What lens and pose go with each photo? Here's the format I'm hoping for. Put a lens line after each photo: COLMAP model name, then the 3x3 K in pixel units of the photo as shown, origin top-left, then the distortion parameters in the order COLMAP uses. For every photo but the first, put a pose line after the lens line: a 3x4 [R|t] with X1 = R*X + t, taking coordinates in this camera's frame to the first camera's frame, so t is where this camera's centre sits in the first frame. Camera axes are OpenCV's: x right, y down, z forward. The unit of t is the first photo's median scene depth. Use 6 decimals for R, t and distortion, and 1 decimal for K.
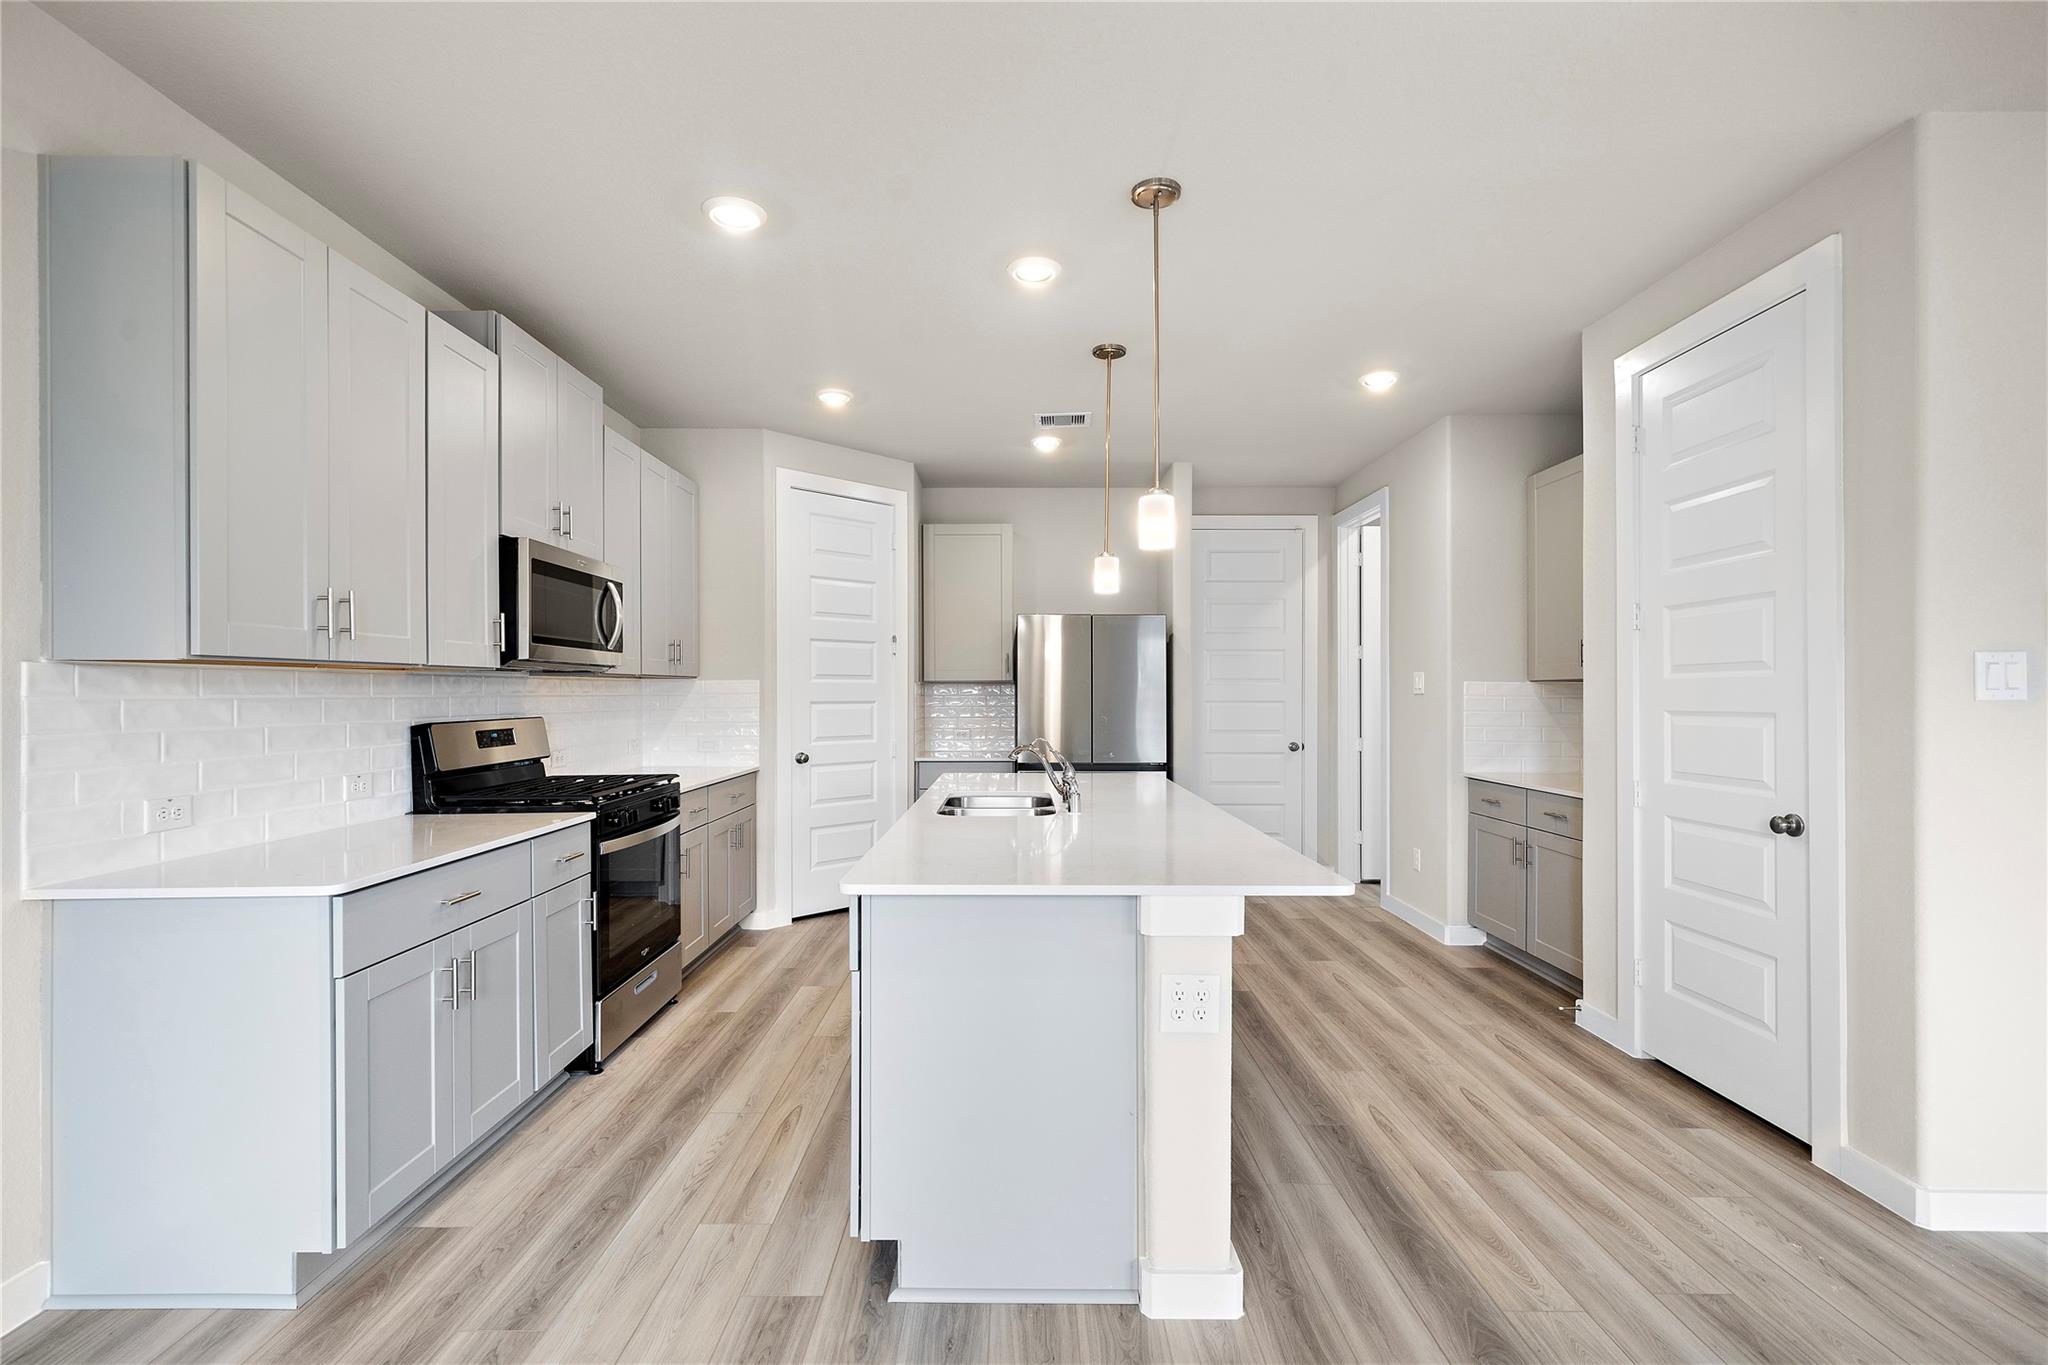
lens RADIAL K [[913.6, 0, 1016.2], [0, 913.6, 685.5], [0, 0, 1]] dist [0.000106, -0.000206]
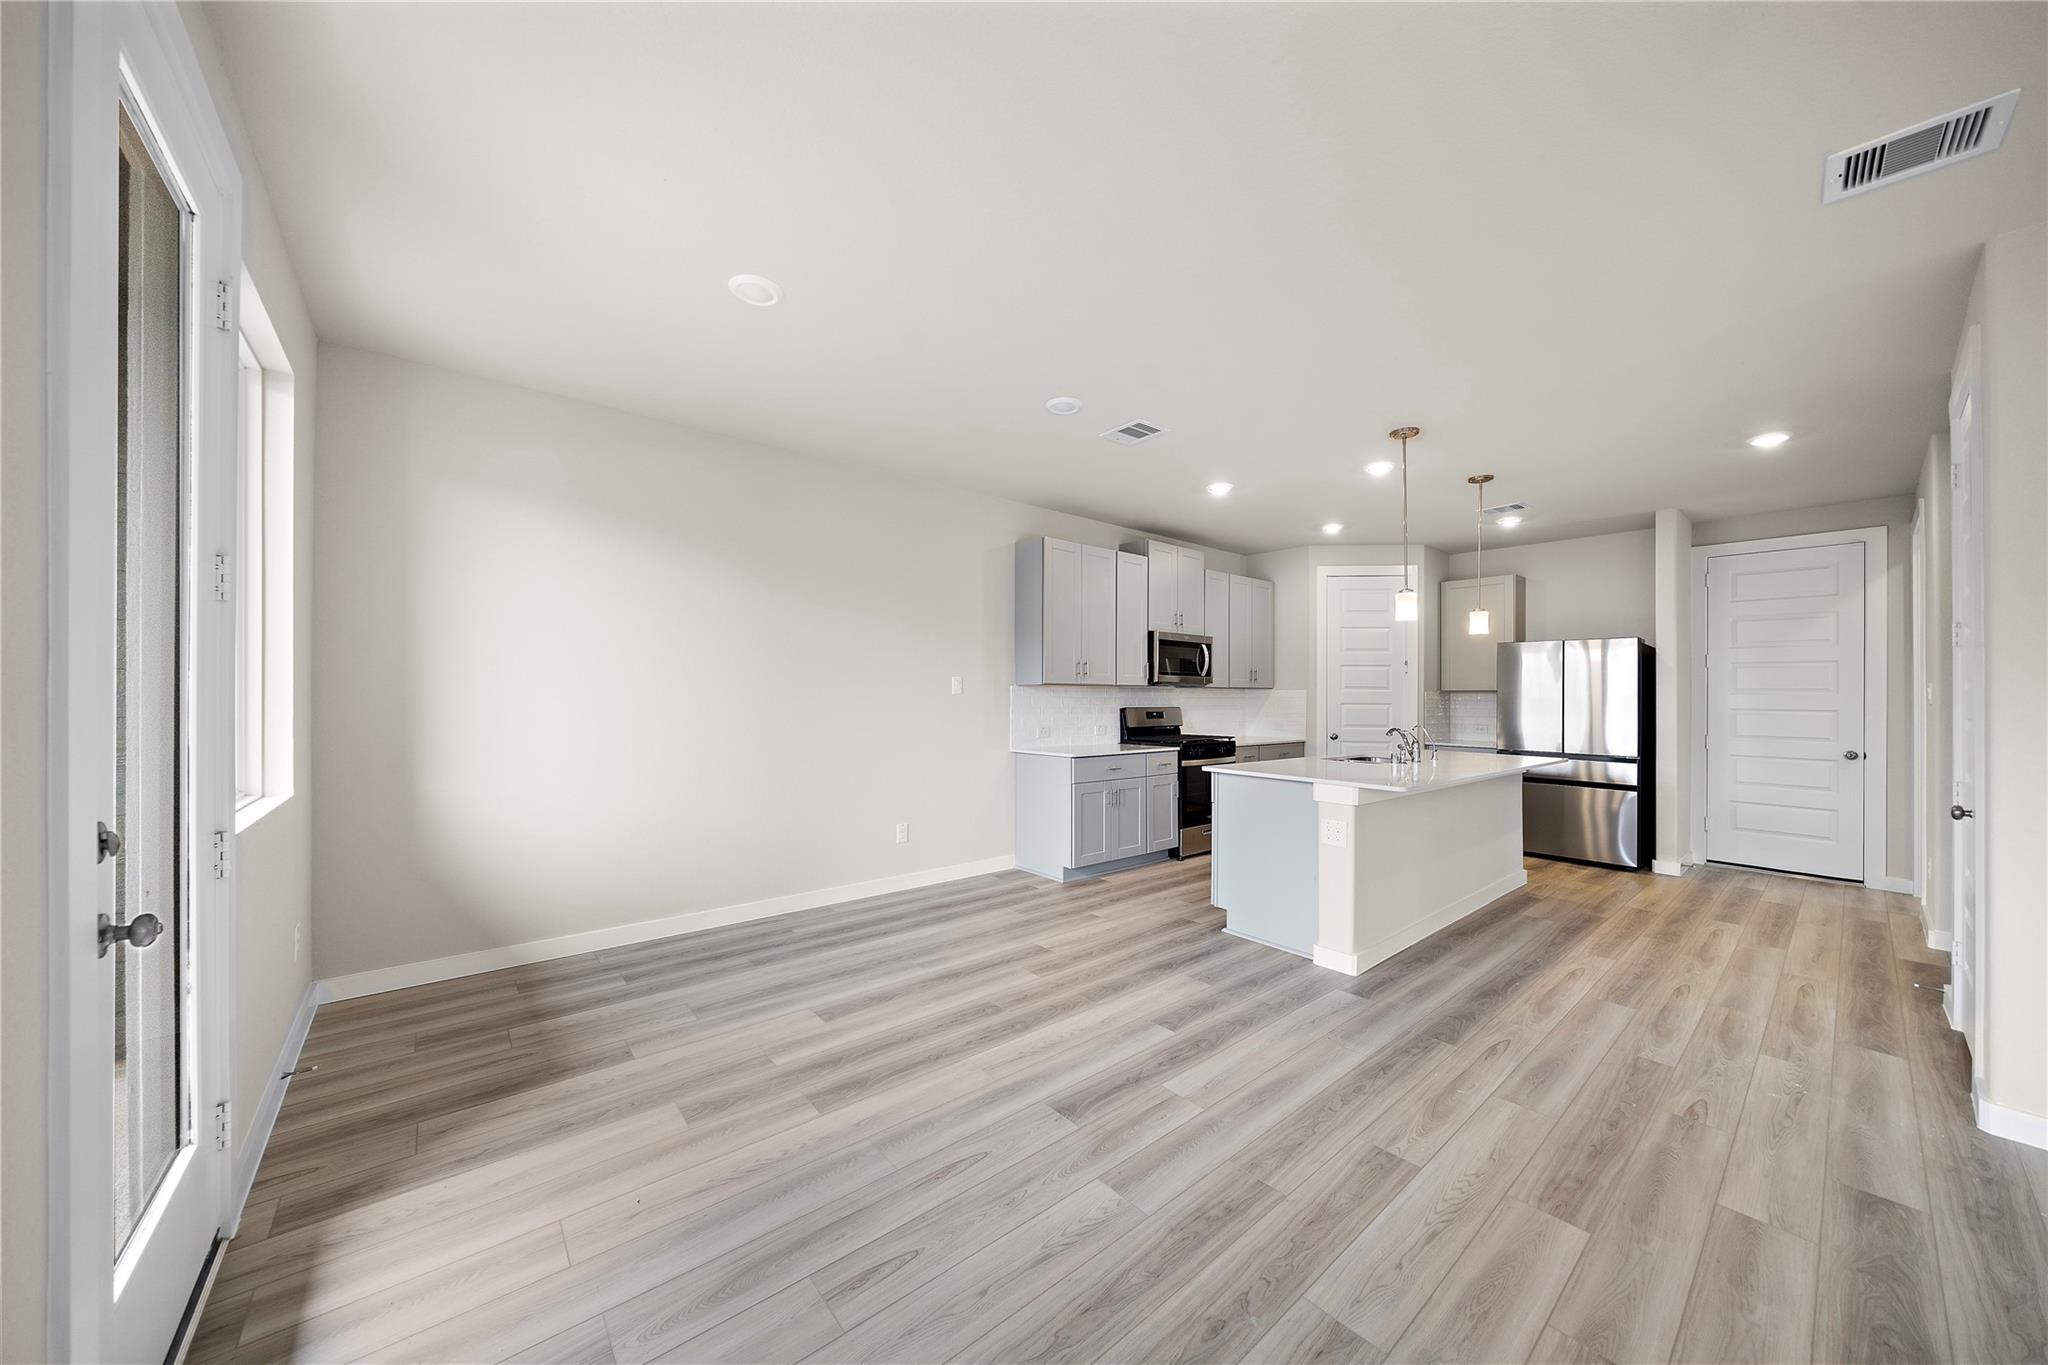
lens RADIAL K [[699.4, 0, 1015.3], [0, 699.4, 690.5], [0, 0, 1]] dist [-0.000739, -0.000162]
pose [[0.636594, 0.000191, -0.771199, 0.640689], [-0.003876, 0.999988, -0.002951, 0.001520], [0.771189, 0.004868, 0.636587, -0.450877]]
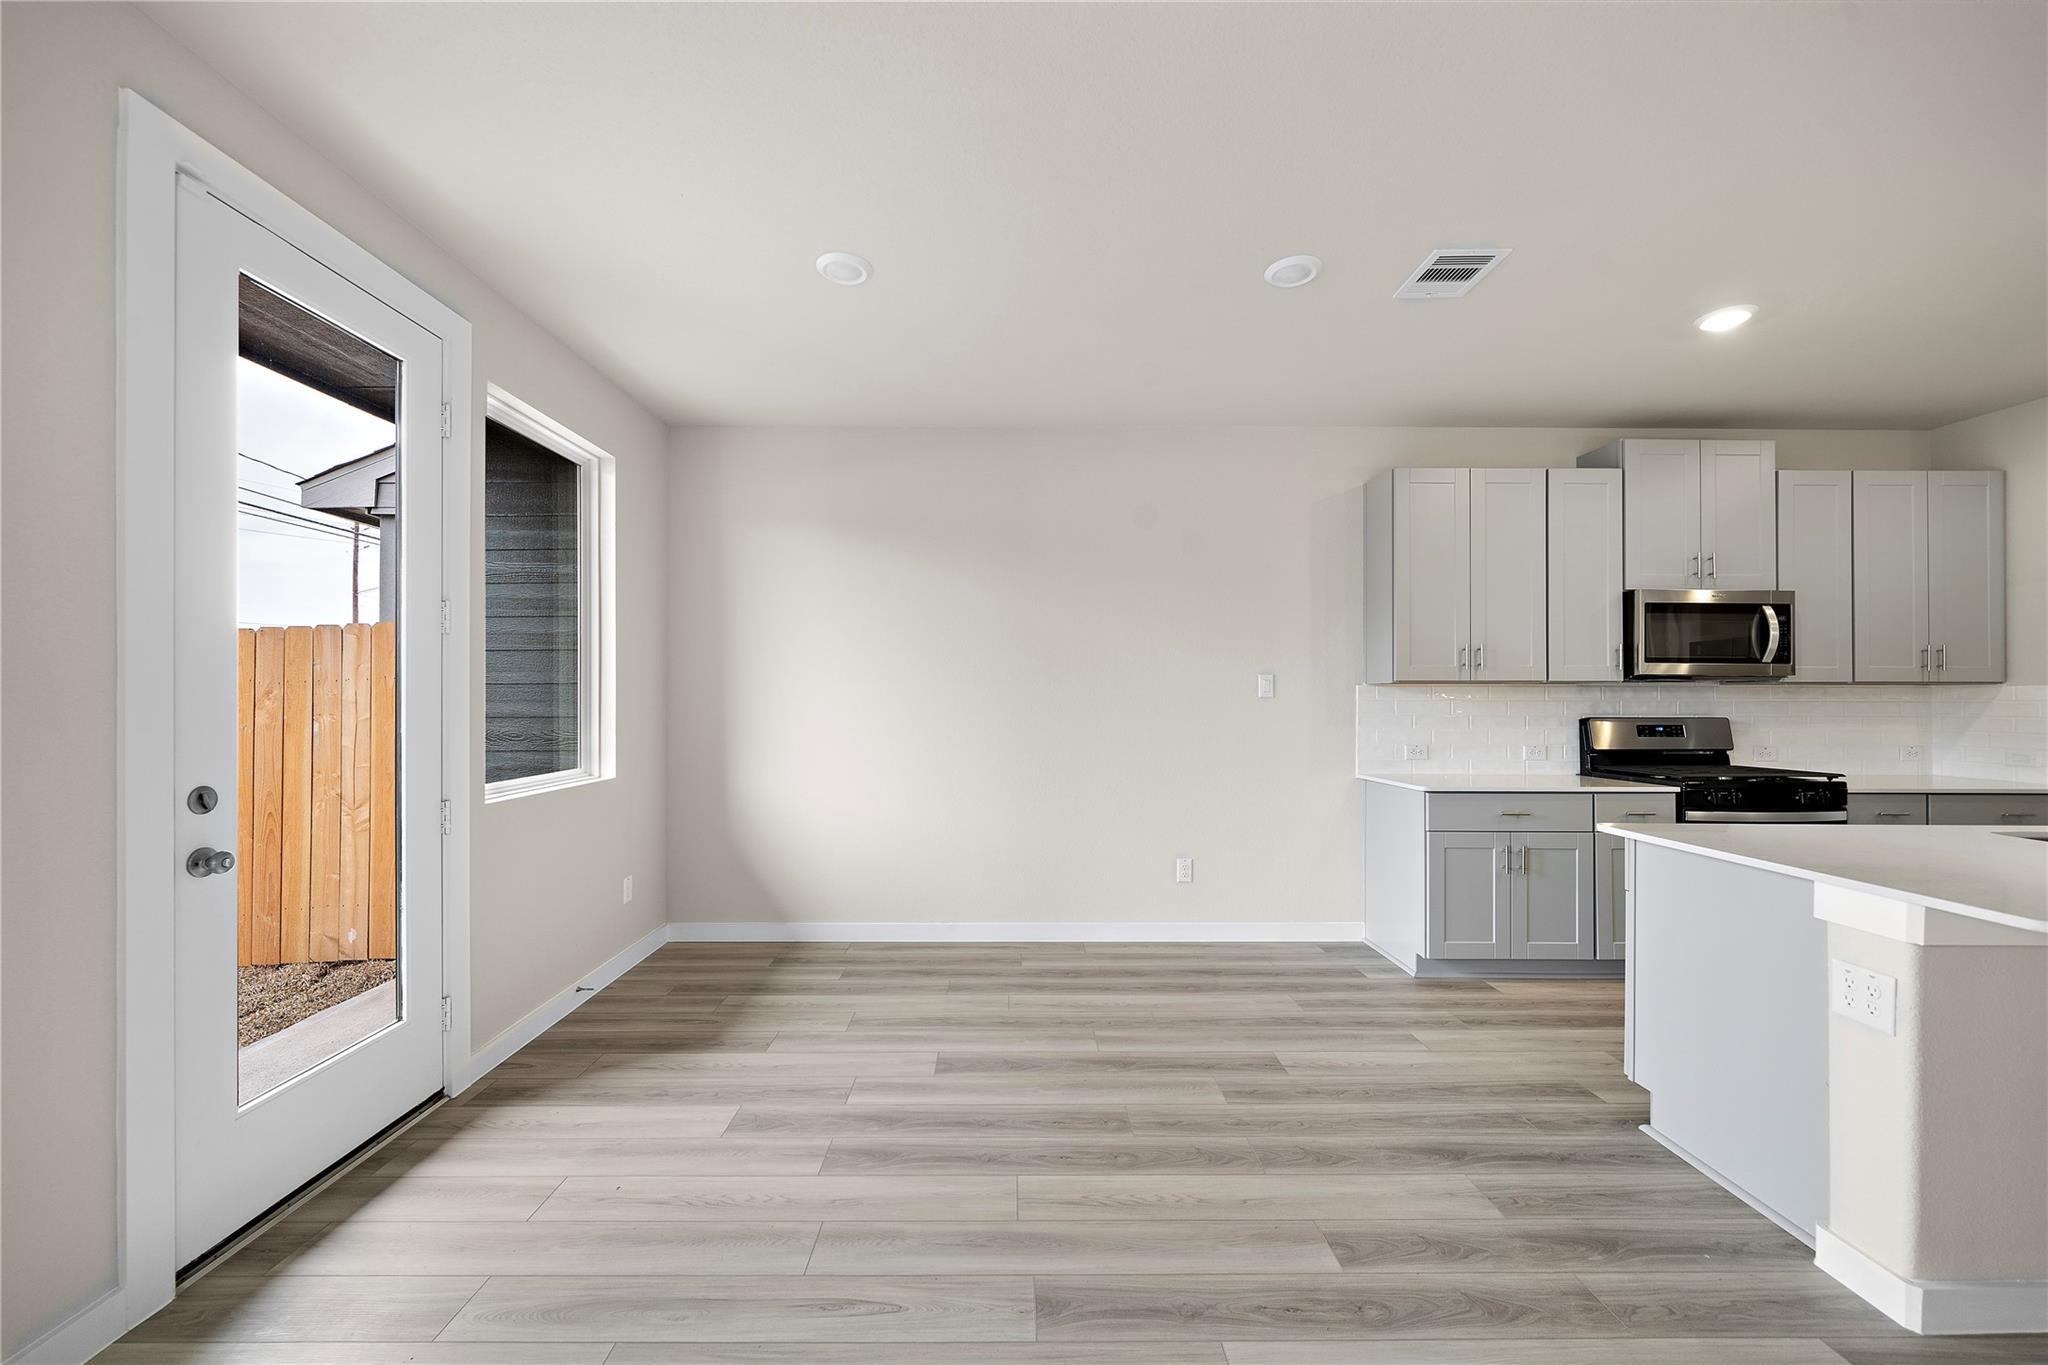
lens RADIAL K [[772.9, 0, 1013.3], [0, 772.9, 693.8], [0, 0, 1]] dist [-0.000531, -0.000372]
pose [[0.005102, -0.003013, -0.999982, 0.664818], [0.003688, 0.999989, -0.002994, 0.001279], [0.999980, -0.003673, 0.005113, 0.016342]]
